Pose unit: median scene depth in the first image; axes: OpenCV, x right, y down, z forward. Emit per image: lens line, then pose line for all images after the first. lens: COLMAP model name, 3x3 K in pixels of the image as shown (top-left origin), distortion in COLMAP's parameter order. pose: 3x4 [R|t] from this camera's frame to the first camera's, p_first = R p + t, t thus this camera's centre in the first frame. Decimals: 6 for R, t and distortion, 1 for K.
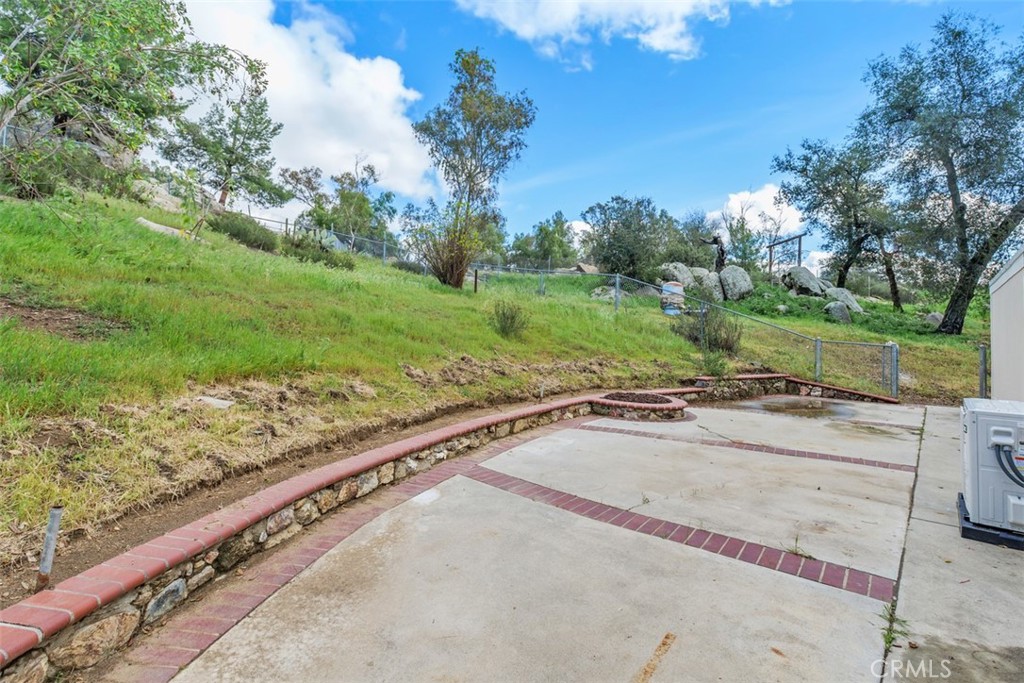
lens RADIAL K [[471.7, 0, 510.2], [0, 471.7, 344.5], [0, 0, 1]] dist [0.000448, 0.000104]
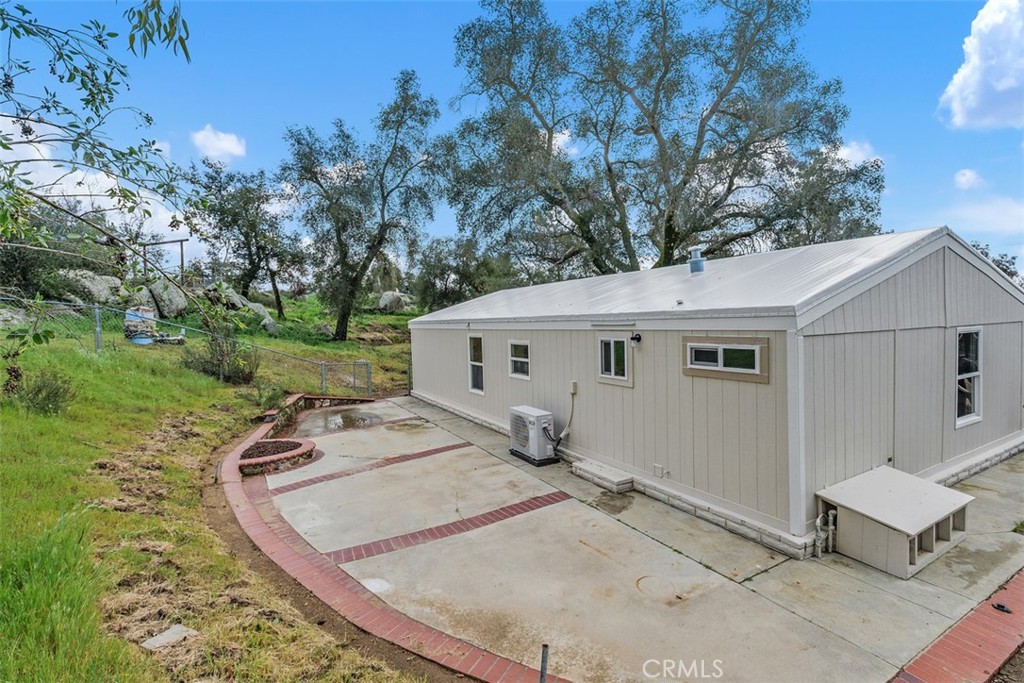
lens RADIAL K [[471.7, 0, 510.2], [0, 471.7, 344.5], [0, 0, 1]] dist [0.000448, 0.000104]
pose [[0.336556, -0.083217, 0.937979, -0.378550], [0.069497, 0.995566, 0.063390, -0.107557], [-0.939096, 0.043852, 0.340847, 0.094160]]
